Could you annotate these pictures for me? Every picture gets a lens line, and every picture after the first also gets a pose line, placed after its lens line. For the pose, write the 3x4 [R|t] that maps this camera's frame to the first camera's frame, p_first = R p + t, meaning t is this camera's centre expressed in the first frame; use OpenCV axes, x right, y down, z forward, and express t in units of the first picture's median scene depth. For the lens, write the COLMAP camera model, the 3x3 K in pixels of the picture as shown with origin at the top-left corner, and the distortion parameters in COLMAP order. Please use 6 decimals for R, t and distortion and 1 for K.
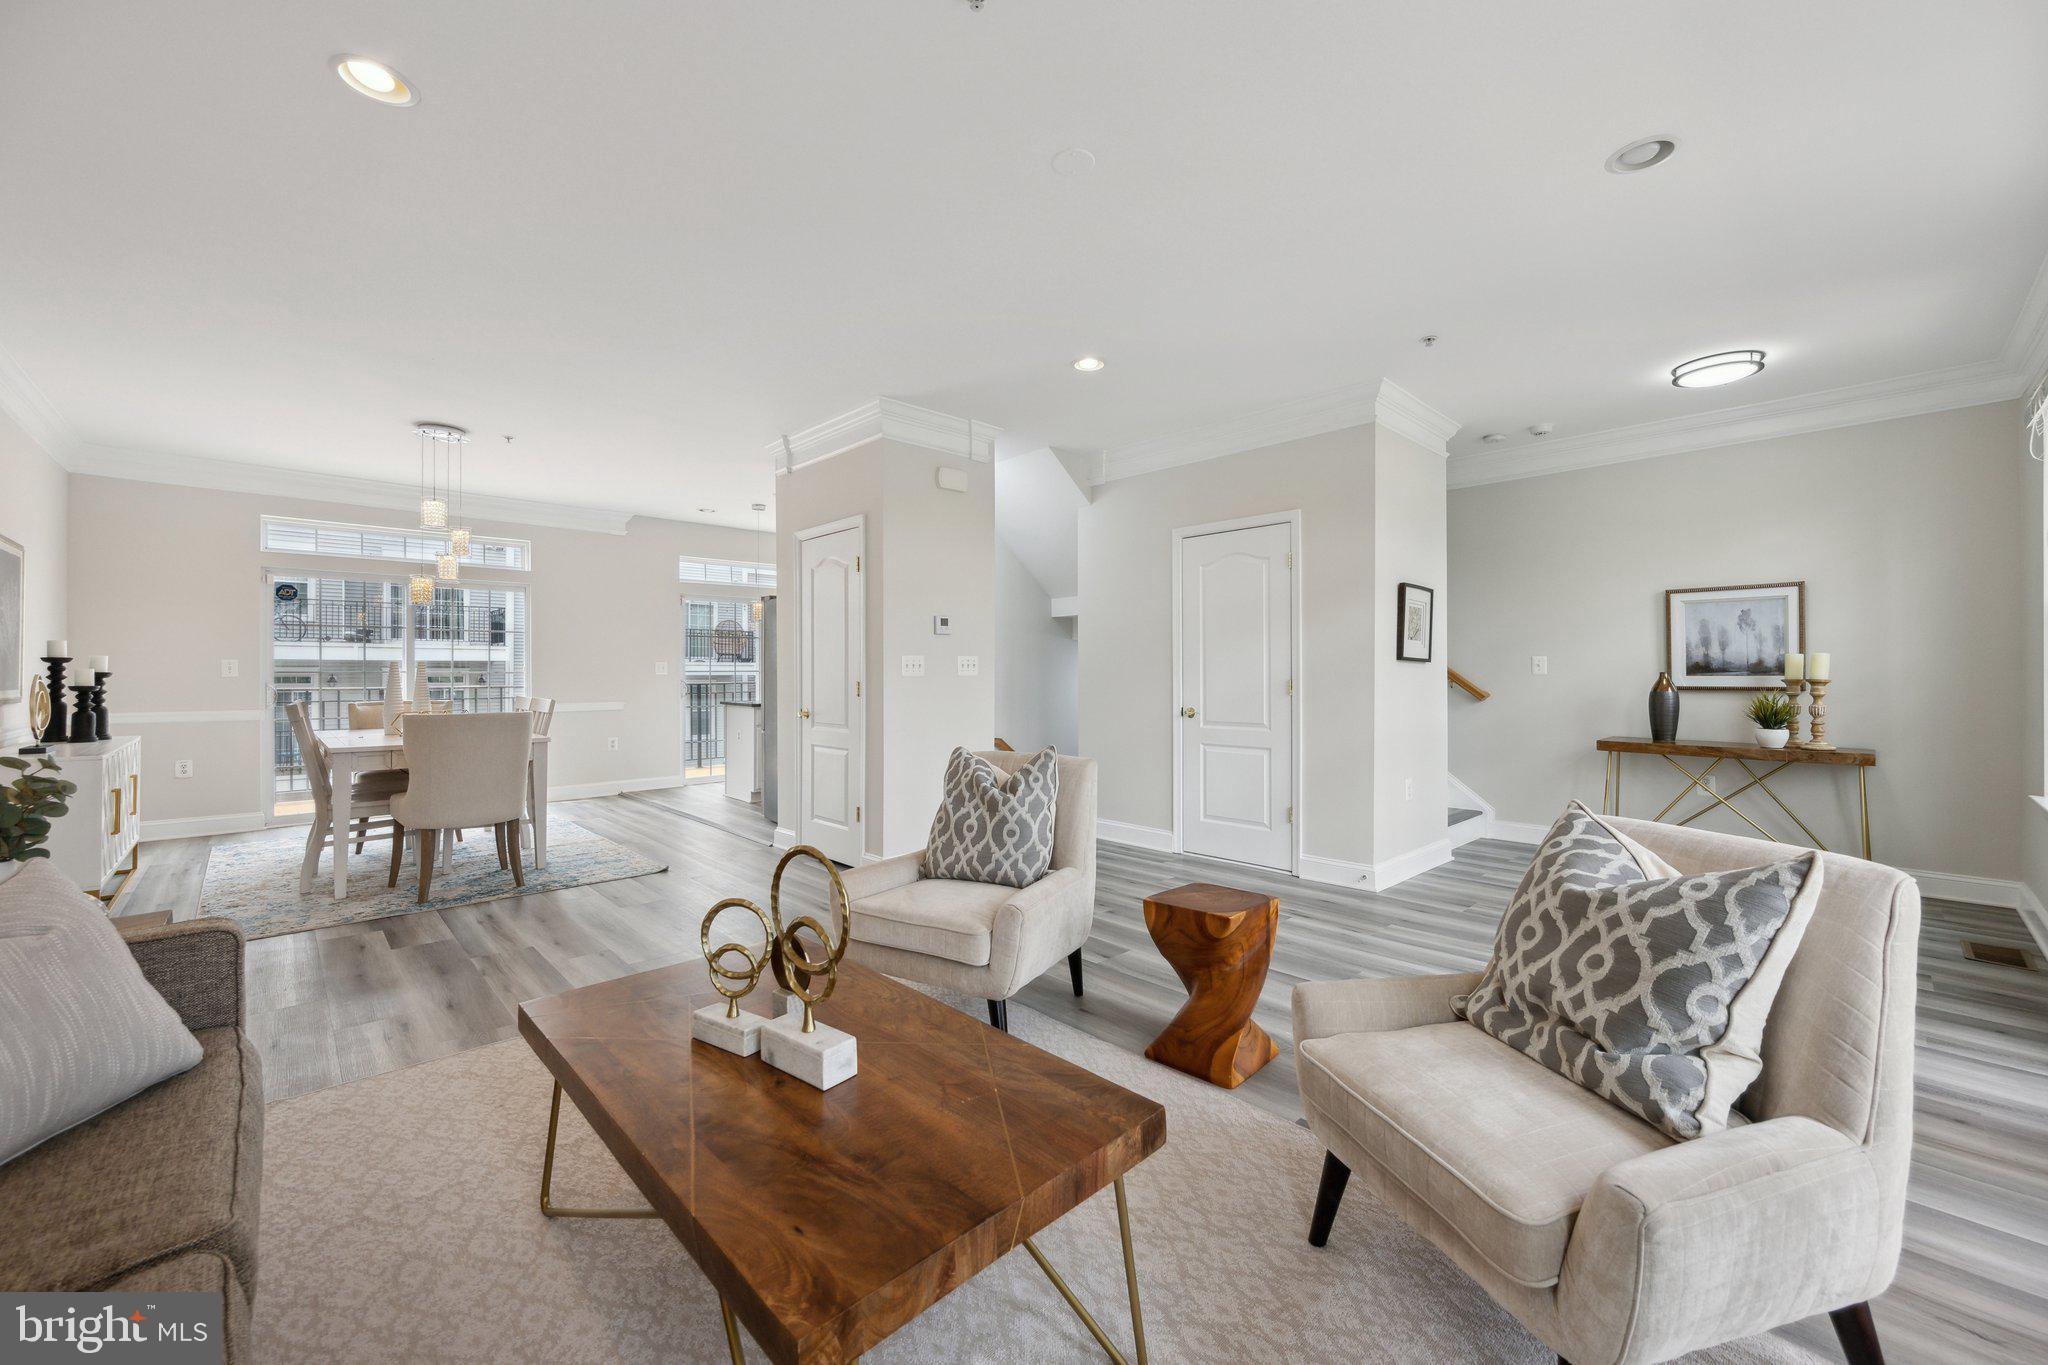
lens RADIAL K [[827.6, 0, 1026.5], [0, 827.6, 653.9], [0, 0, 1]] dist [0.001141, 0.000101]
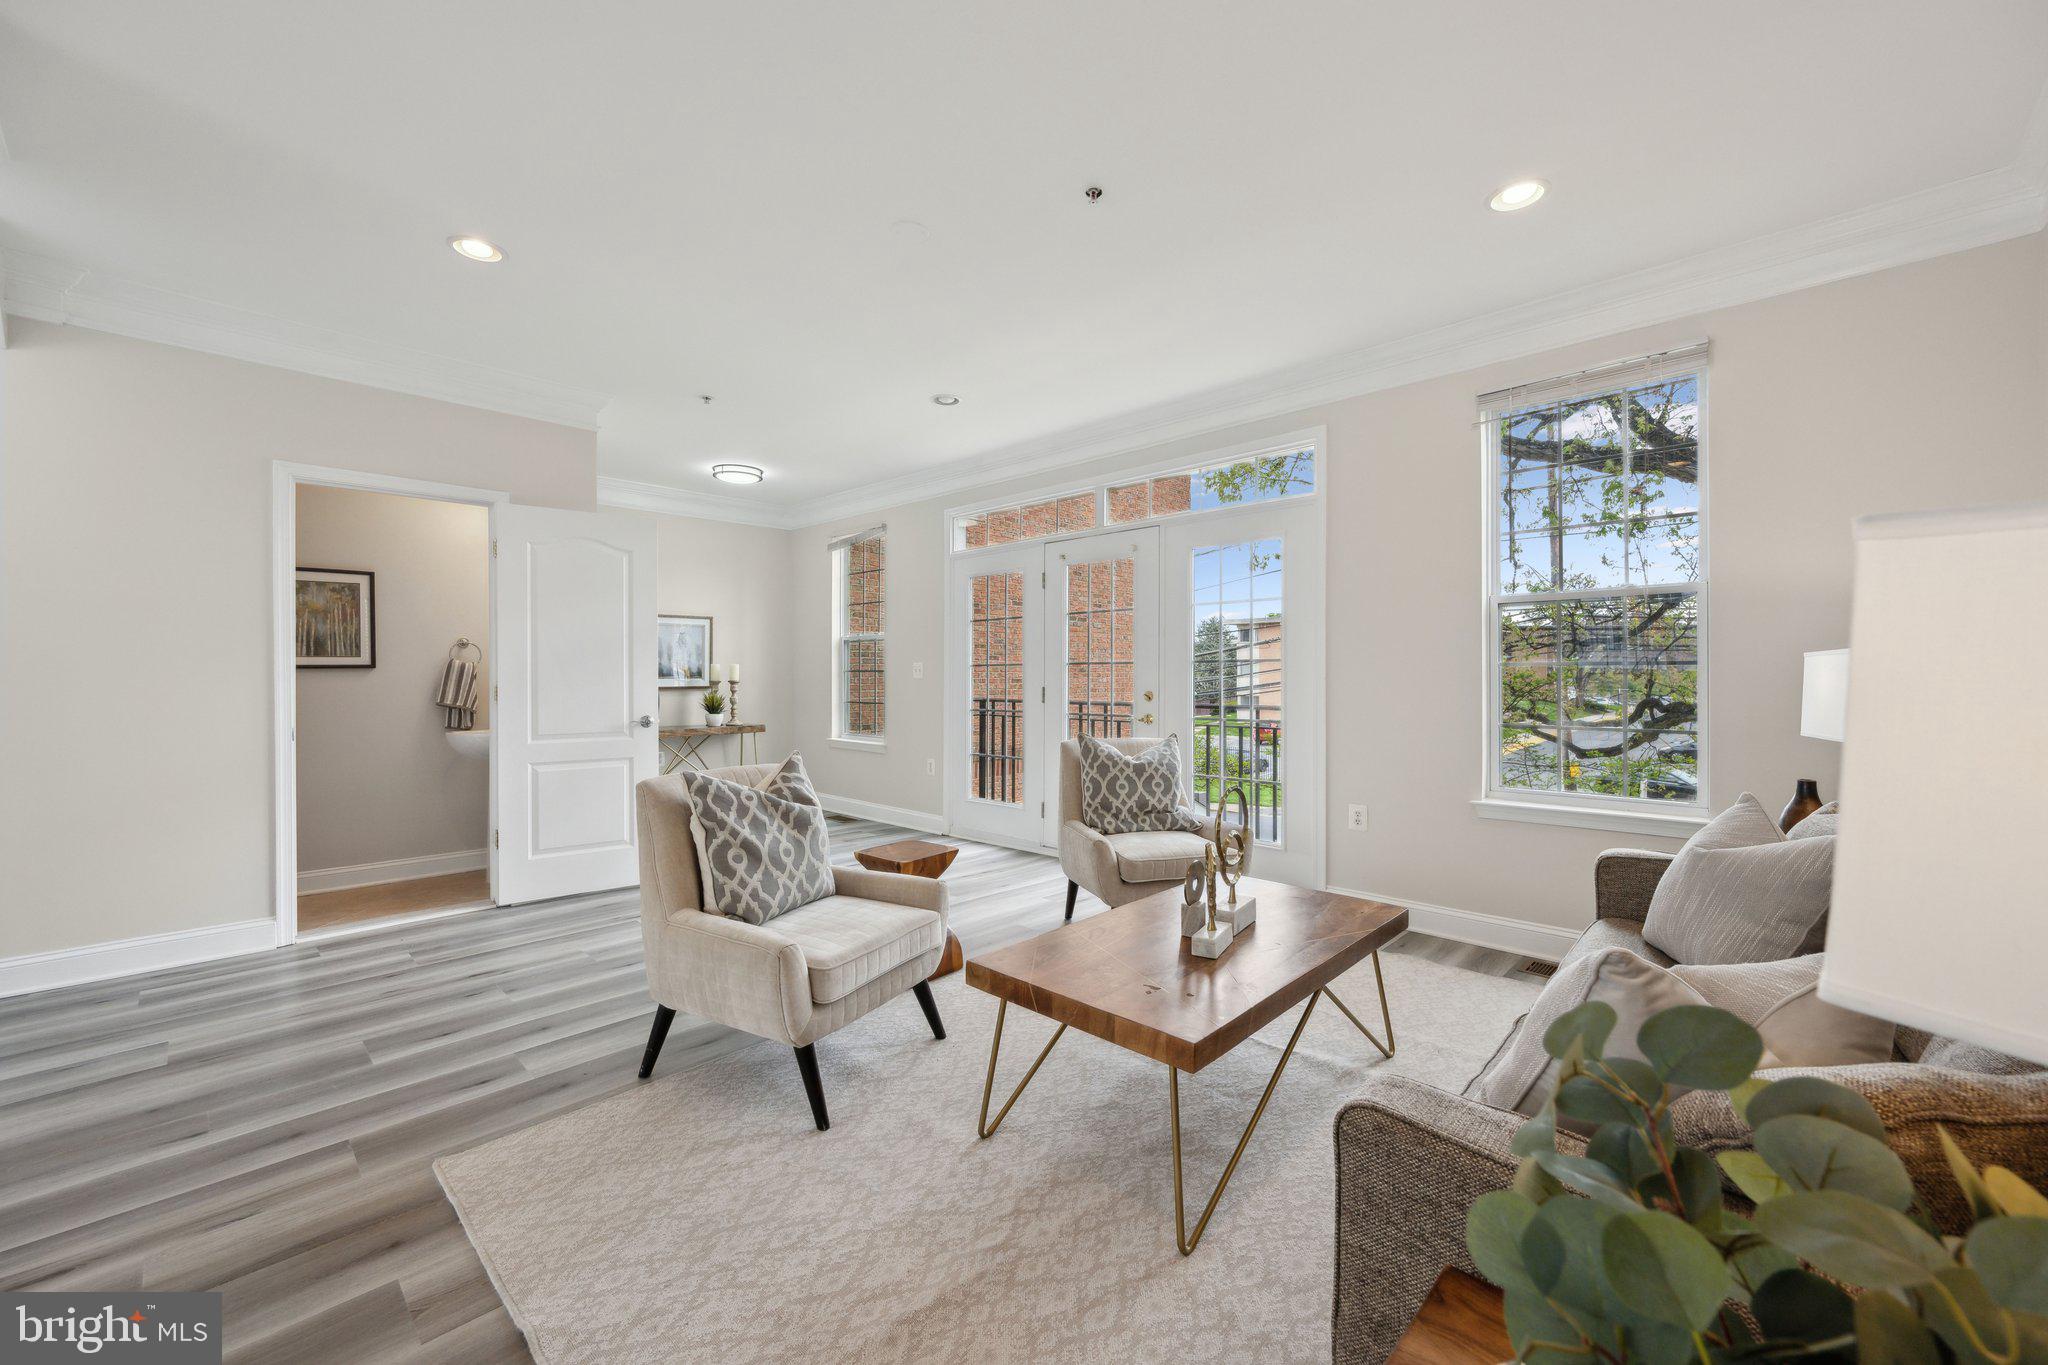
lens RADIAL K [[814.5, 0, 1024.0], [0, 814.5, 682.5], [0, 0, 1]] dist [0.028290, 0.000048]
pose [[-0.059635, -0.007241, 0.998194, -0.927951], [-0.019744, 0.999787, 0.006073, 0.019351], [-0.998025, -0.019347, -0.059765, 0.786444]]
